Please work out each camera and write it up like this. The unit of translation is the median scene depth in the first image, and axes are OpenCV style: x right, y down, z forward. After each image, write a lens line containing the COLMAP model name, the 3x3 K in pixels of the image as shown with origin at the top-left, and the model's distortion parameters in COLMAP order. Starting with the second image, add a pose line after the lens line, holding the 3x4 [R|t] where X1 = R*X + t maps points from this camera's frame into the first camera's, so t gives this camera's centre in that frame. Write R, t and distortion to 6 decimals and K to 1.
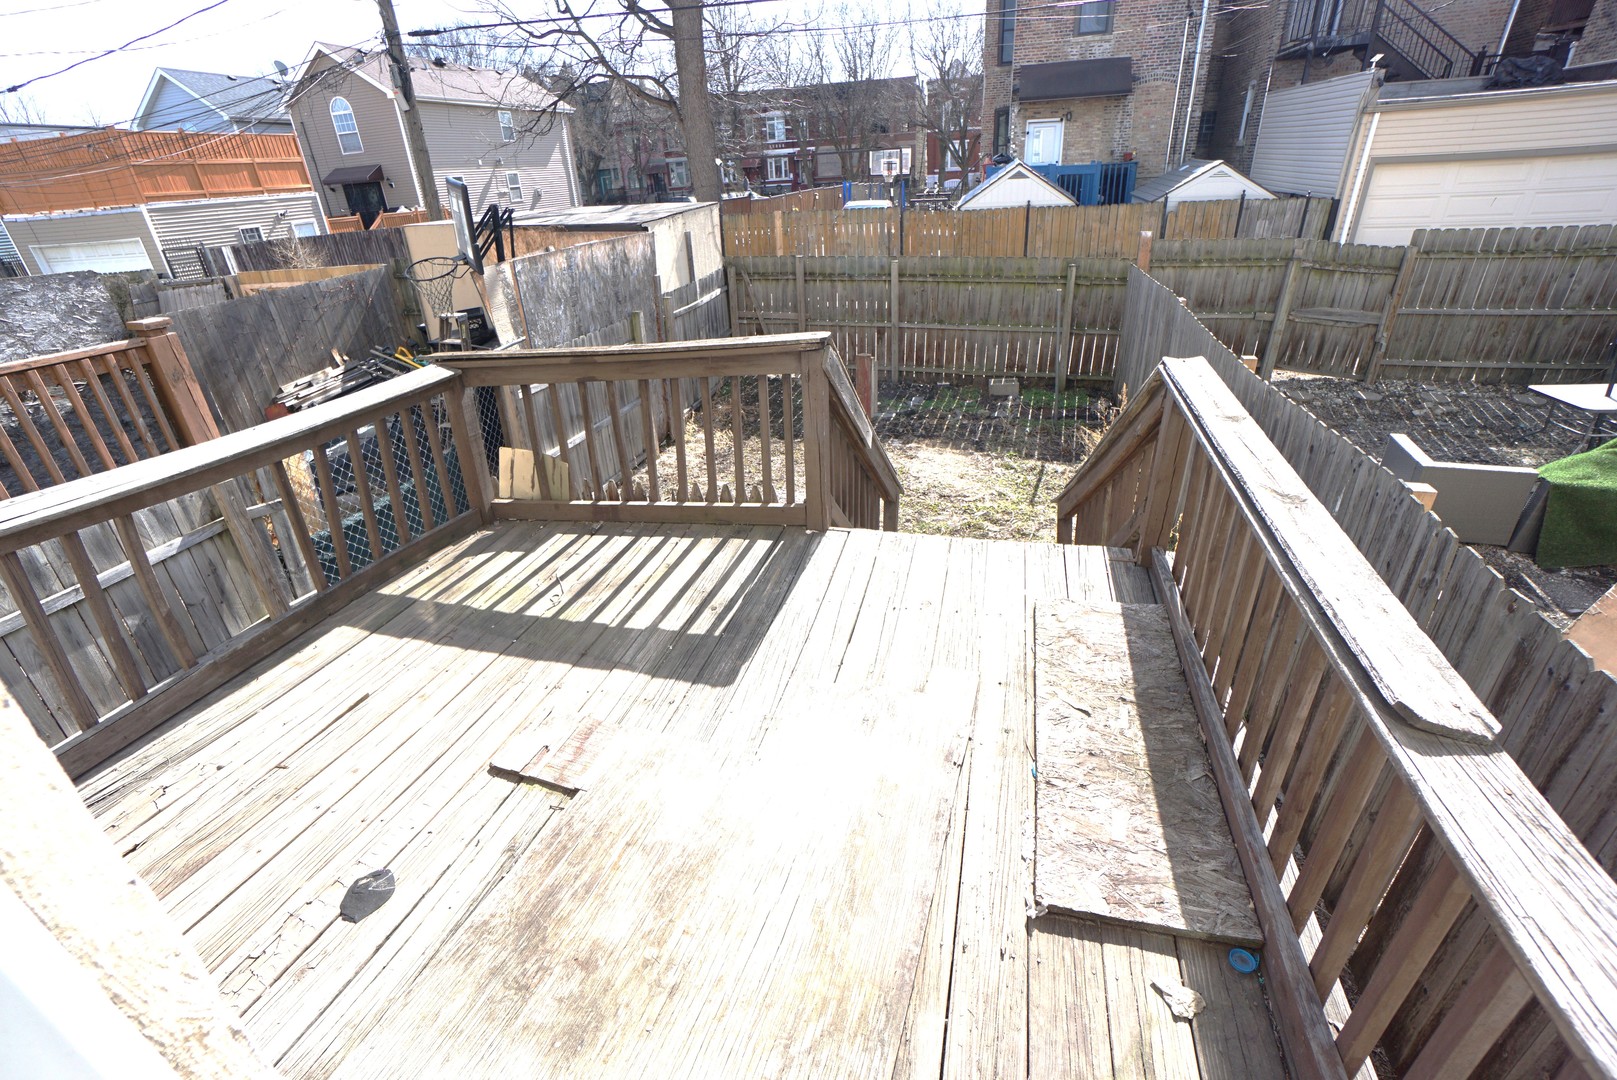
lens RADIAL K [[726.7, 0, 806.0], [0, 726.7, 537.4], [0, 0, 1]] dist [-0.060719, 0.021351]
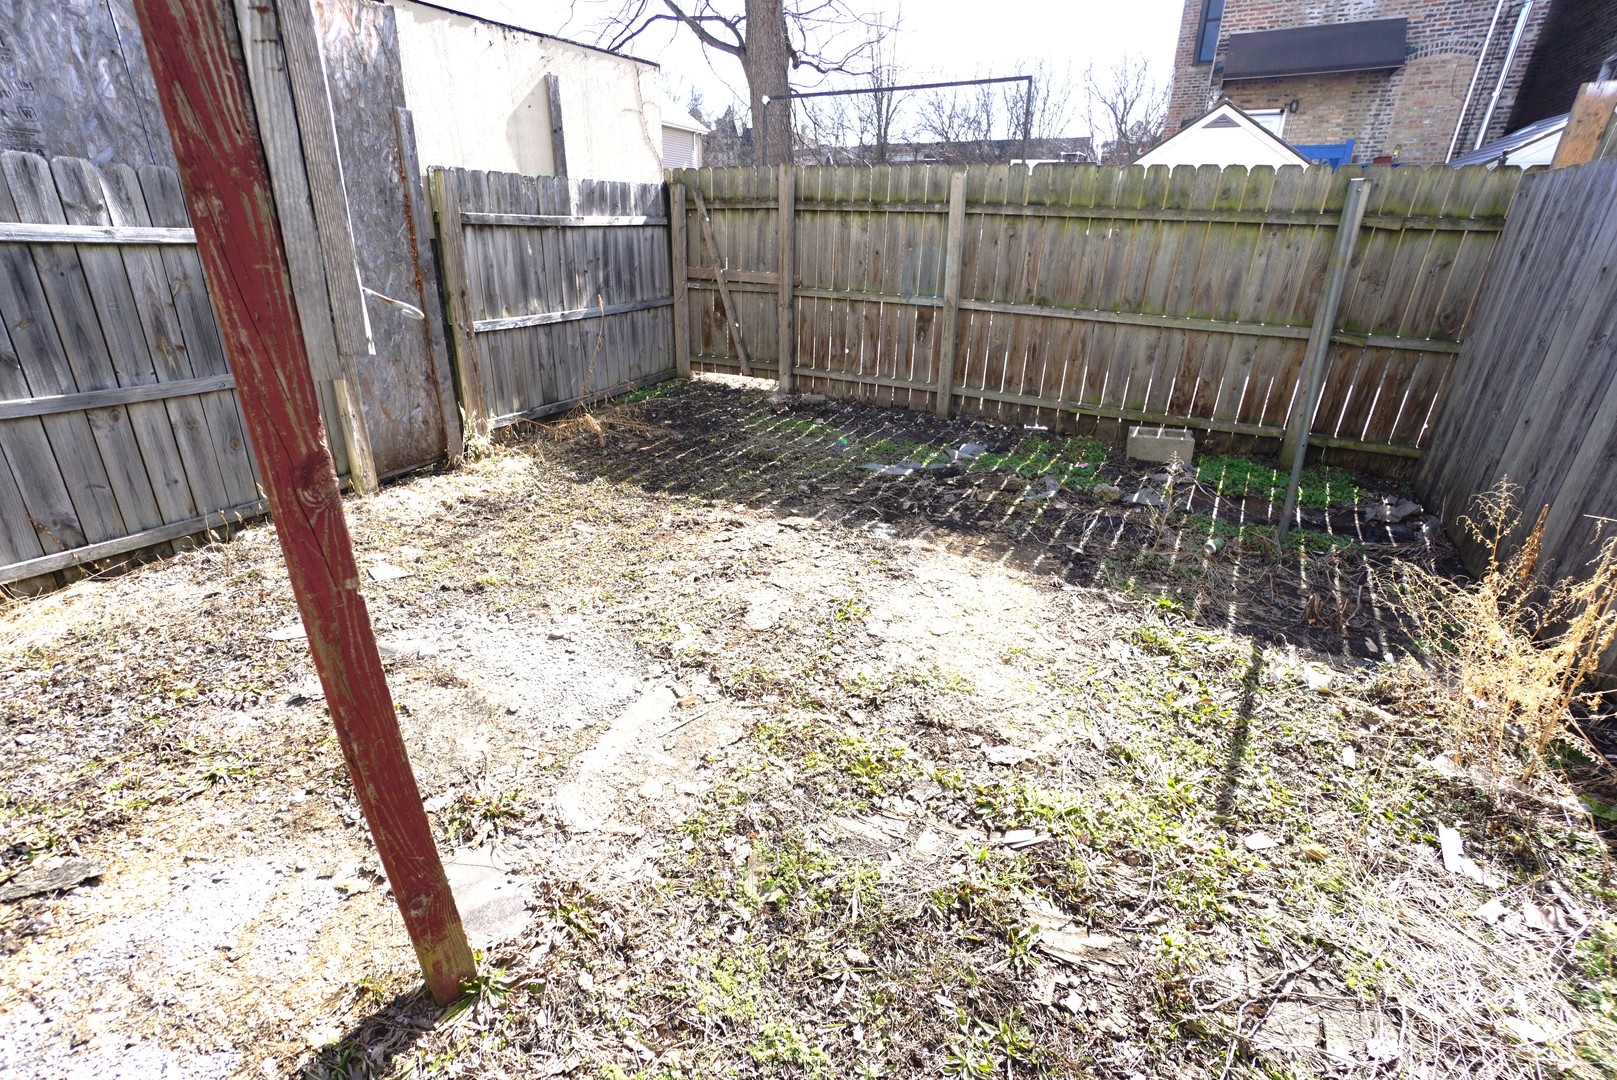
lens RADIAL K [[726.7, 0, 794.7], [0, 726.7, 545.9], [0, 0, 1]] dist [-0.060719, 0.021351]
pose [[0.973892, 0.140874, -0.178016, 0.136784], [-0.152897, 0.986673, -0.055664, -0.081834], [0.167802, 0.081429, 0.982452, 0.516466]]
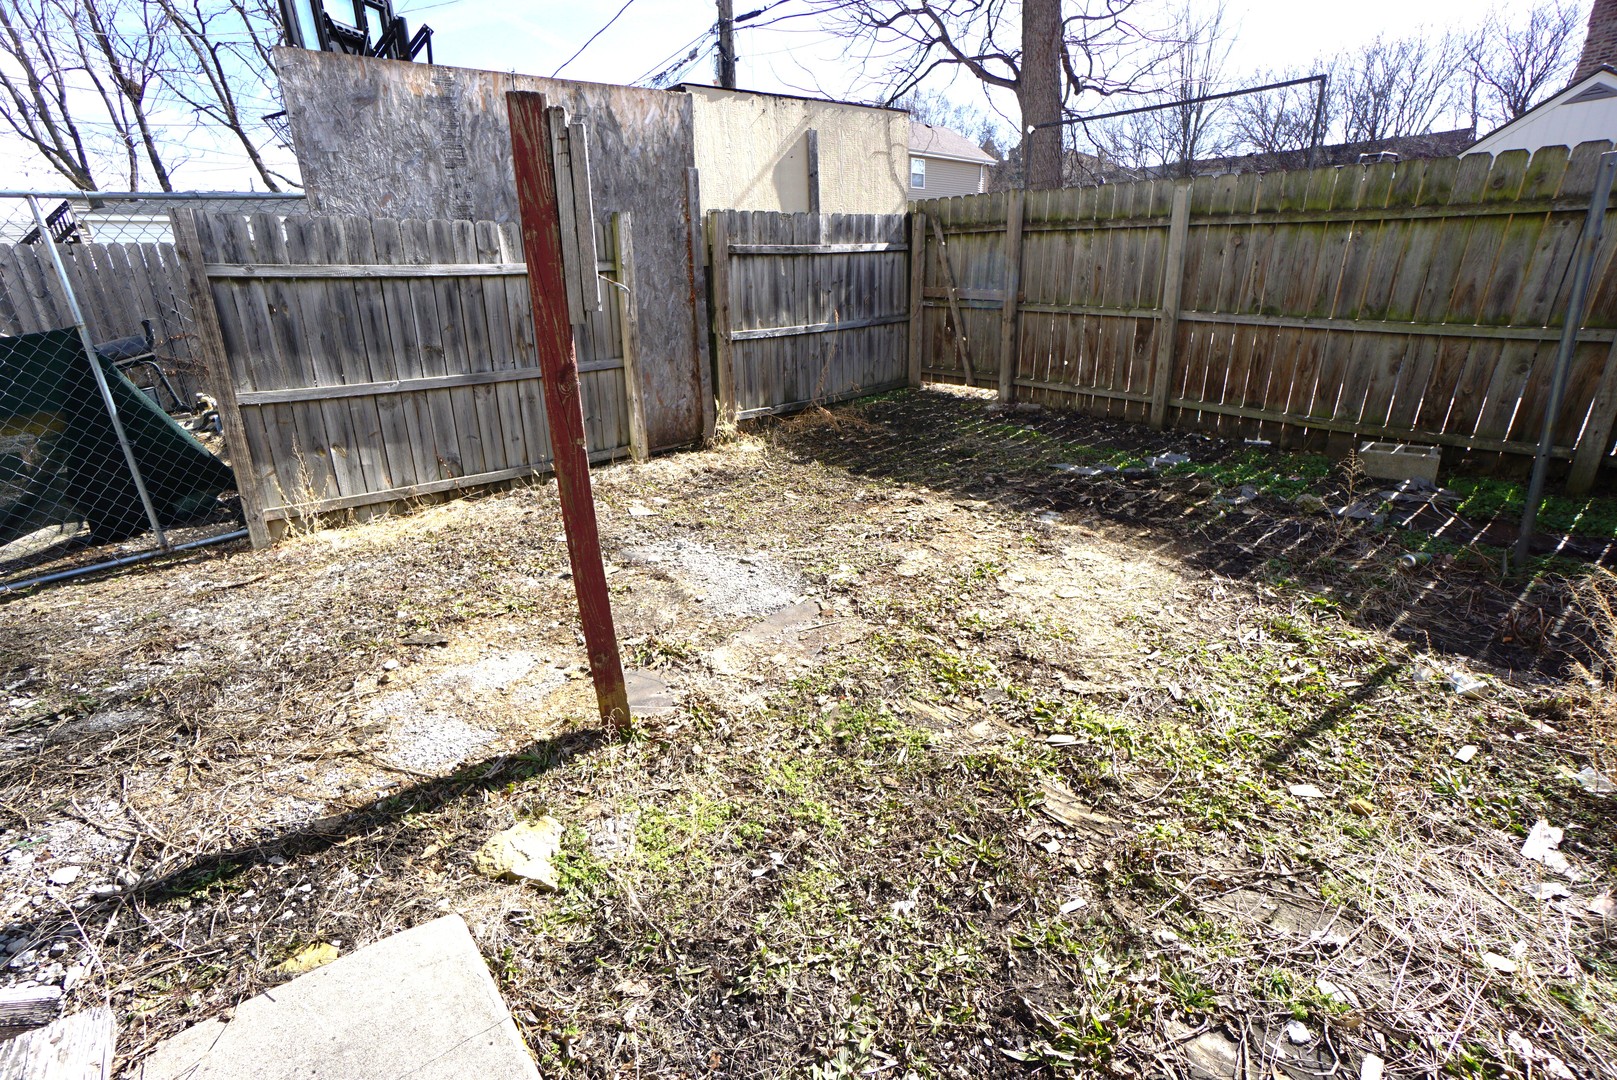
lens RADIAL K [[726.7, 0, 793.9], [0, 726.7, 543.0], [0, 0, 1]] dist [-0.060719, 0.021351]
pose [[0.830688, 0.216964, -0.512721, 0.205784], [-0.264508, 0.964165, -0.020547, -0.056985], [0.489890, 0.152687, 0.858309, 0.477436]]
